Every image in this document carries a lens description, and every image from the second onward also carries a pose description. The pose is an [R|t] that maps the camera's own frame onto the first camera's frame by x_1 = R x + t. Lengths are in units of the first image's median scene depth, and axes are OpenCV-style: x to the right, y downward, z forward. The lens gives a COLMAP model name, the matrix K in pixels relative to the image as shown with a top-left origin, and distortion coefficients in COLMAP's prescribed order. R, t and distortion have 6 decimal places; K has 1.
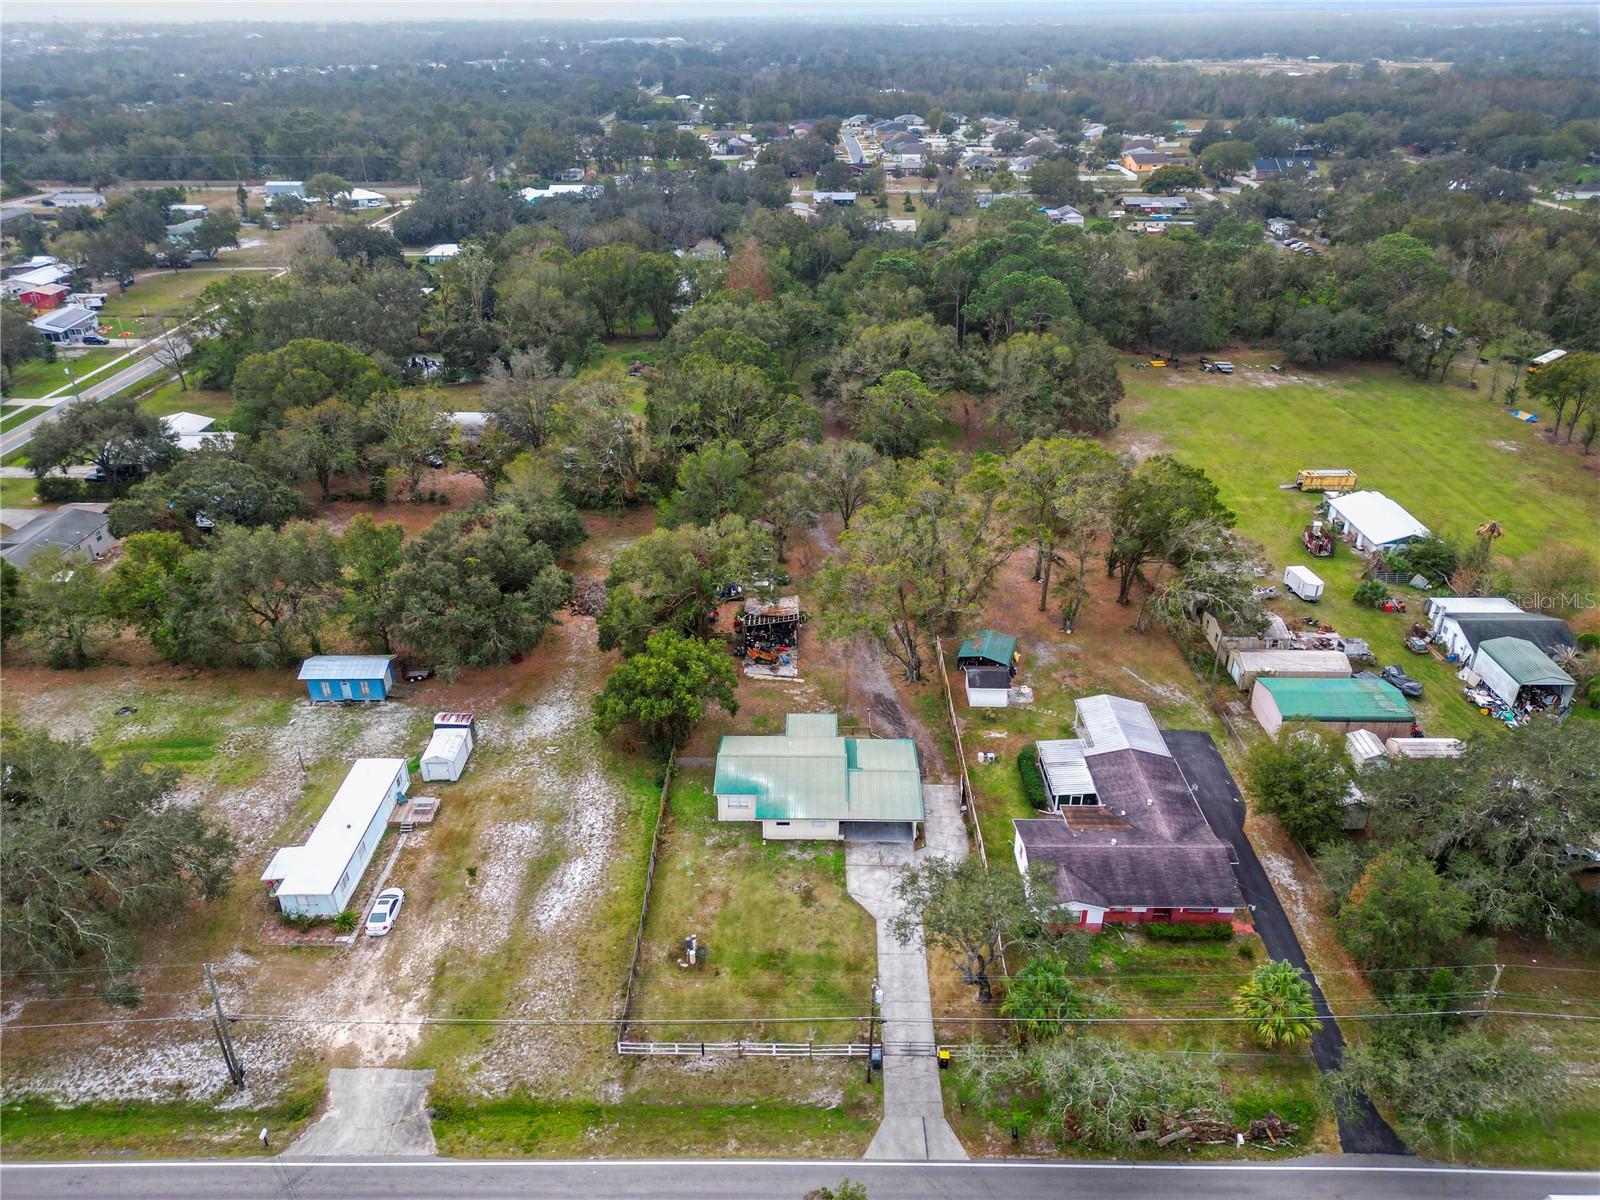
lens RADIAL K [[1123.0, 0, 794.8], [0, 1123.0, 598.7], [0, 0, 1]] dist [0.048596, -0.033630]
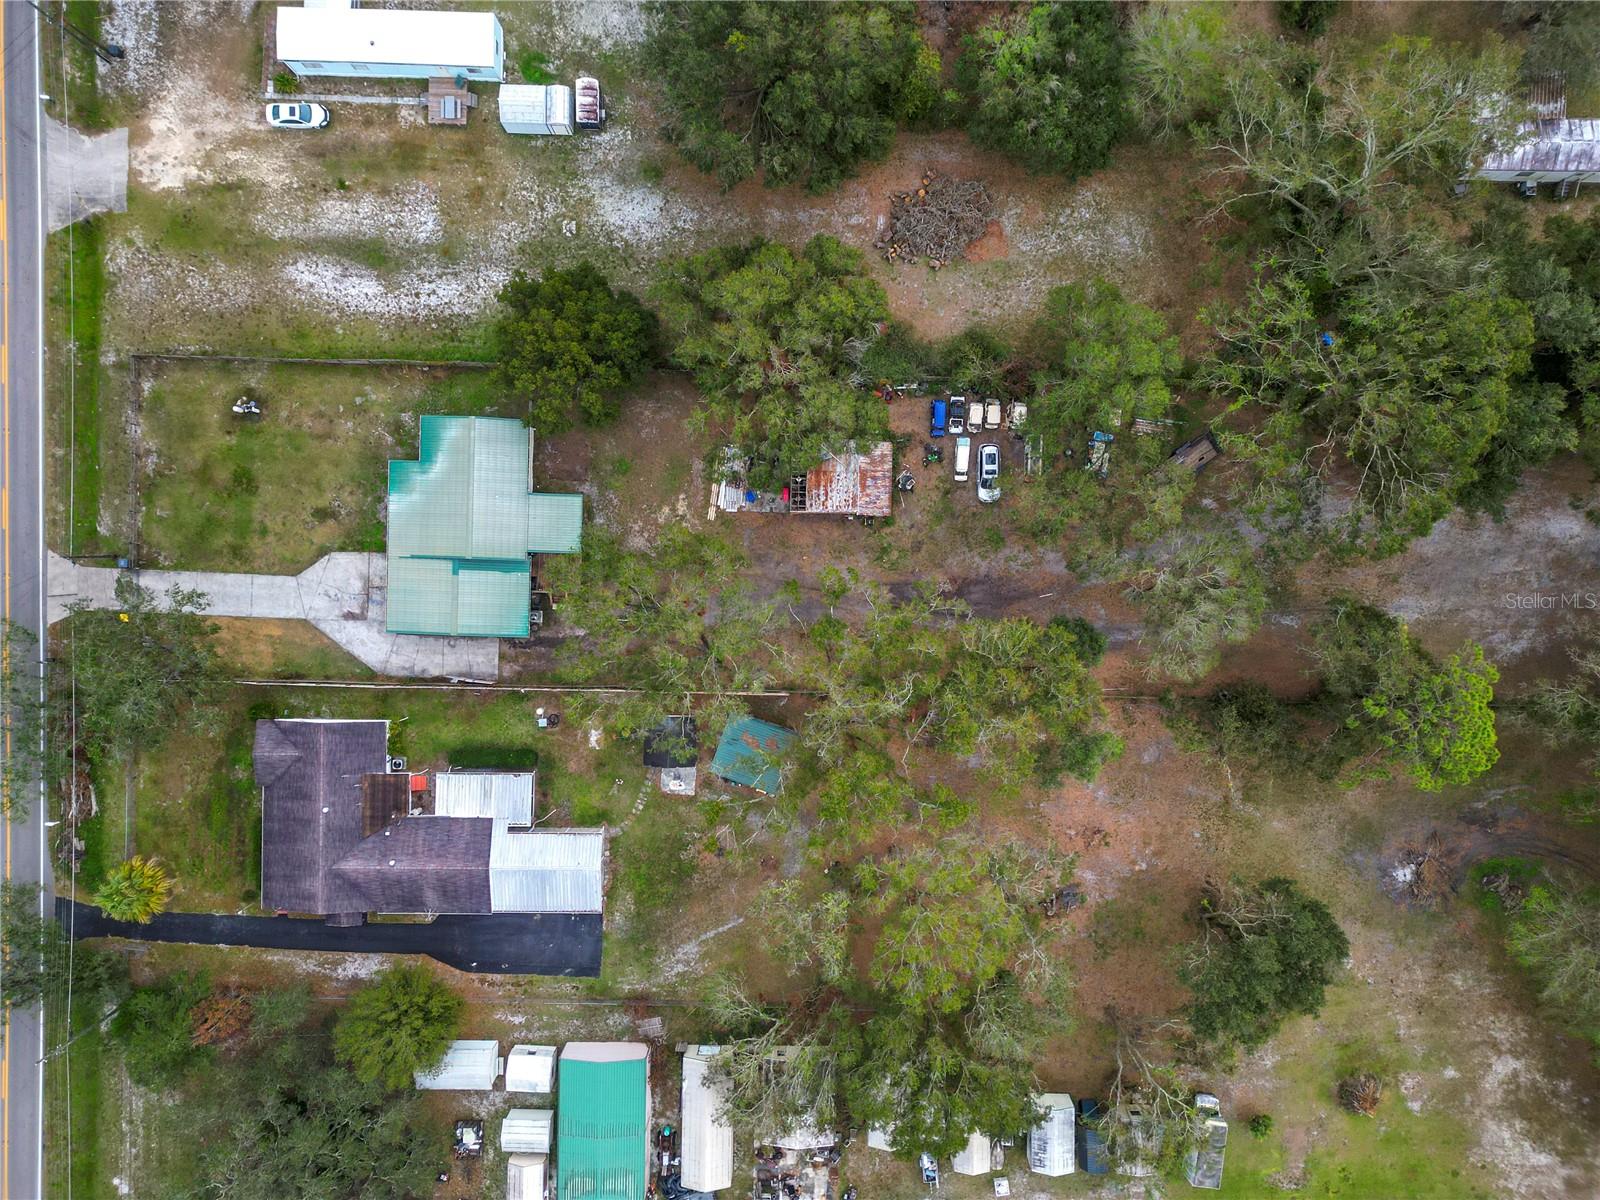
lens RADIAL K [[1123.0, 0, 799.0], [0, 1123.0, 599.3], [0, 0, 1]] dist [0.048596, -0.033630]
pose [[-0.012163, 0.999441, 0.031145, 0.051604], [-0.462323, -0.033239, 0.886088, -0.864087], [0.886628, -0.003622, 0.462469, 0.877904]]
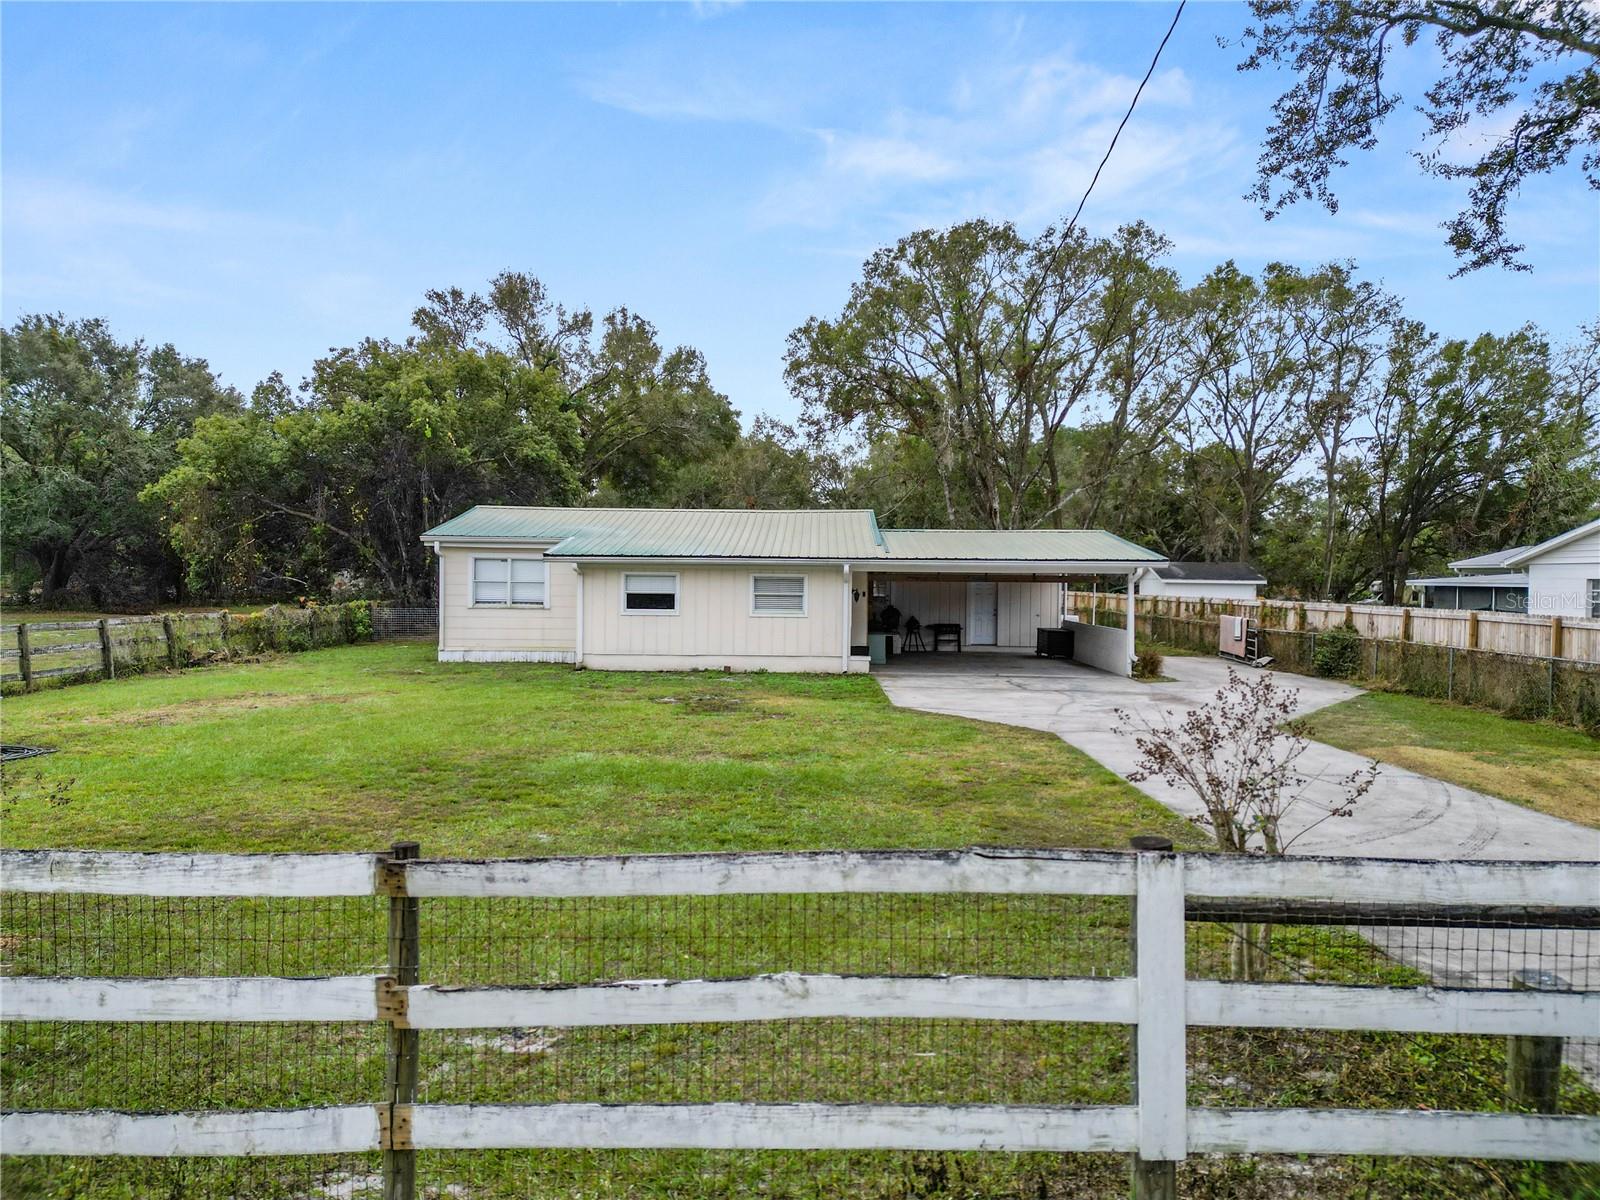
lens RADIAL K [[1123.0, 0, 793.4], [0, 1123.0, 599.4], [0, 0, 1]] dist [0.048596, -0.033630]
pose [[0.999735, 0.022821, 0.002861, 0.025306], [-0.019196, 0.896435, -0.442760, 0.333110], [-0.012669, 0.442588, 0.896636, 0.774040]]
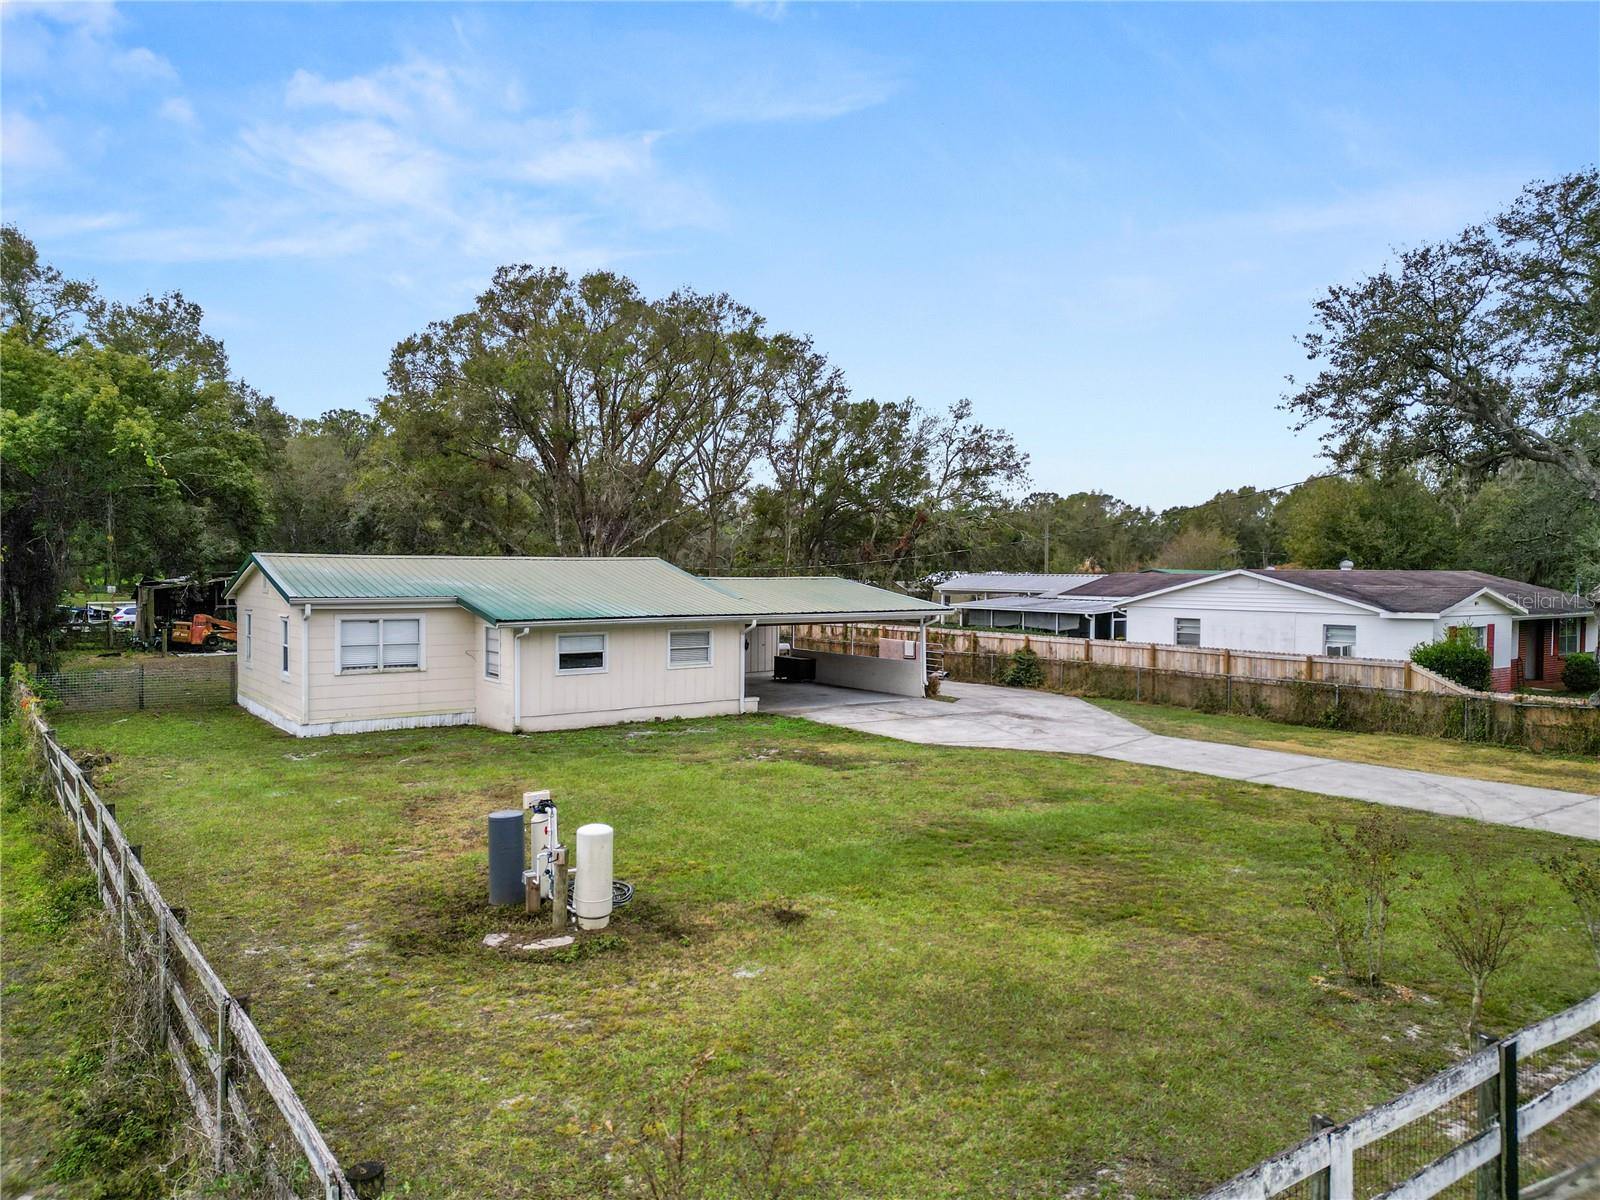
lens RADIAL K [[1123.0, 0, 804.3], [0, 1123.0, 587.4], [0, 0, 1]] dist [0.048596, -0.033630]
pose [[0.789989, 0.006190, 0.613090, -0.147842], [0.267897, 0.895960, -0.354240, 0.310634], [-0.551497, 0.444091, 0.706140, 0.781292]]
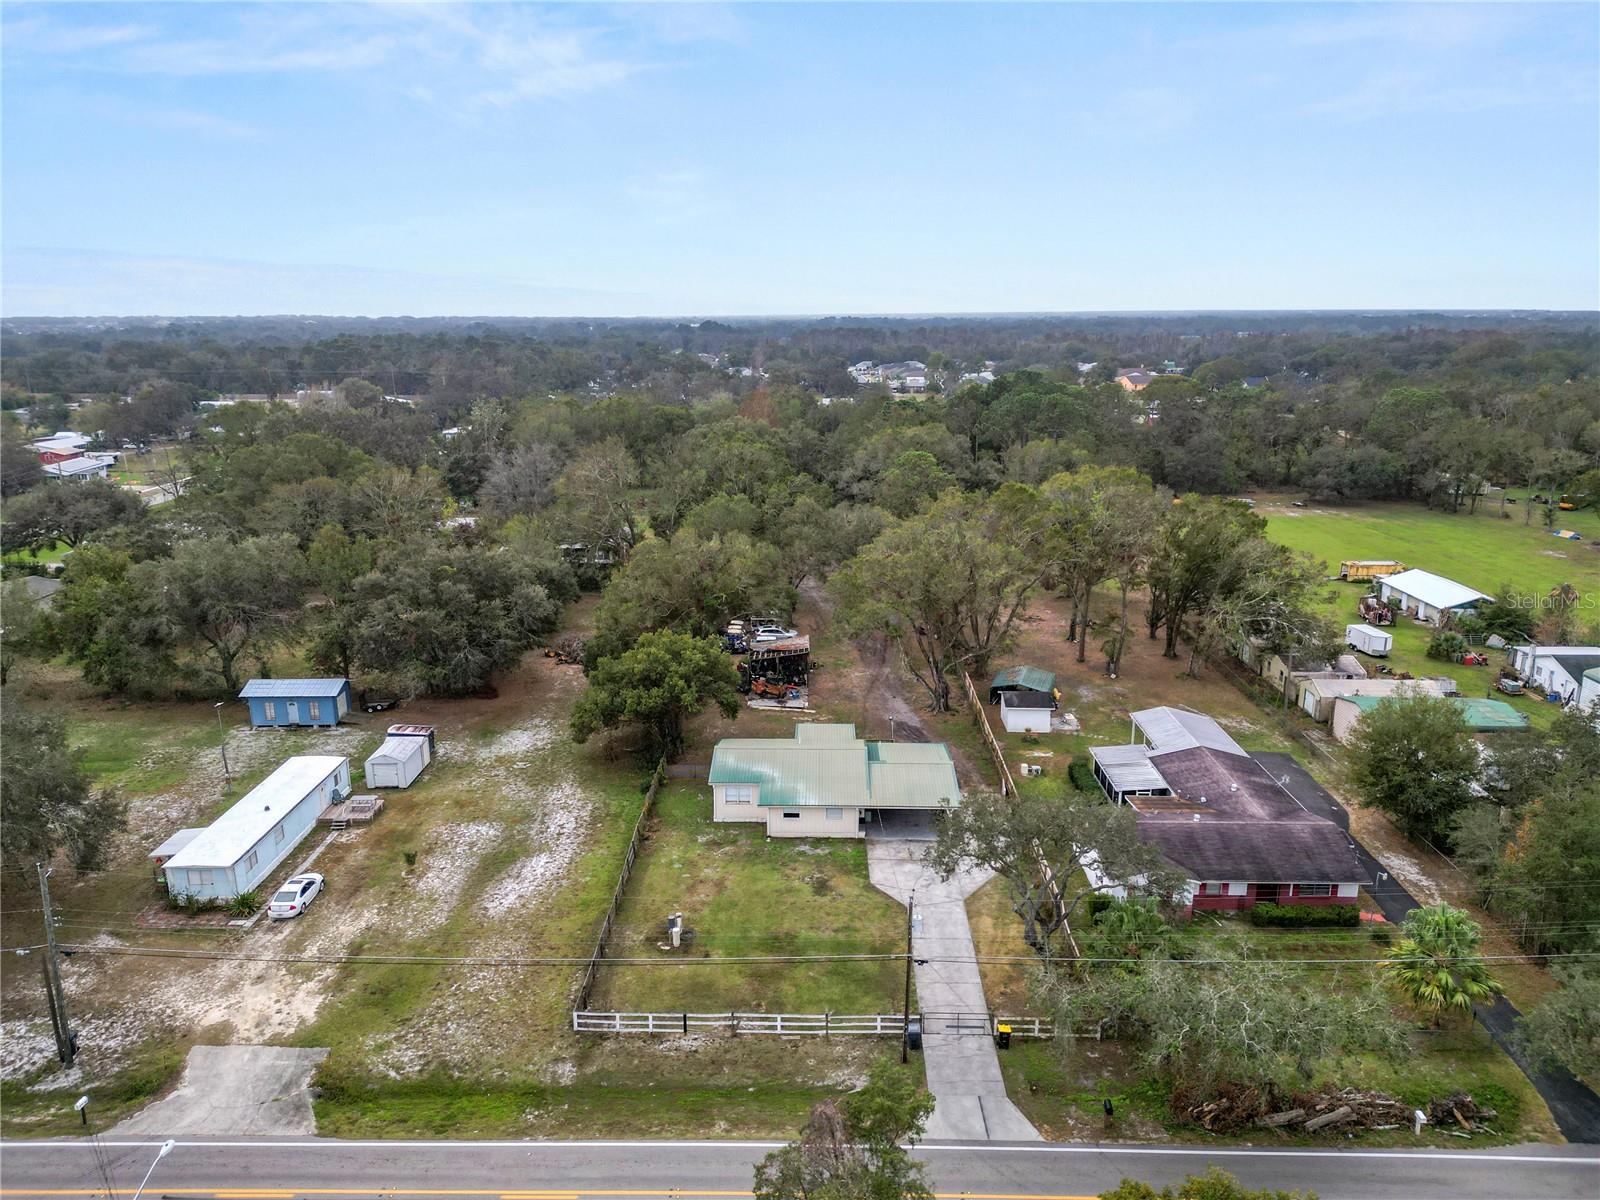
lens RADIAL K [[1123.0, 0, 795.5], [0, 1123.0, 596.1], [0, 0, 1]] dist [0.048596, -0.033630]
pose [[0.999970, 0.002617, -0.007348, -0.001869], [-0.004245, 0.972892, -0.231221, 0.242046], [0.006543, 0.231245, 0.972874, 0.160792]]
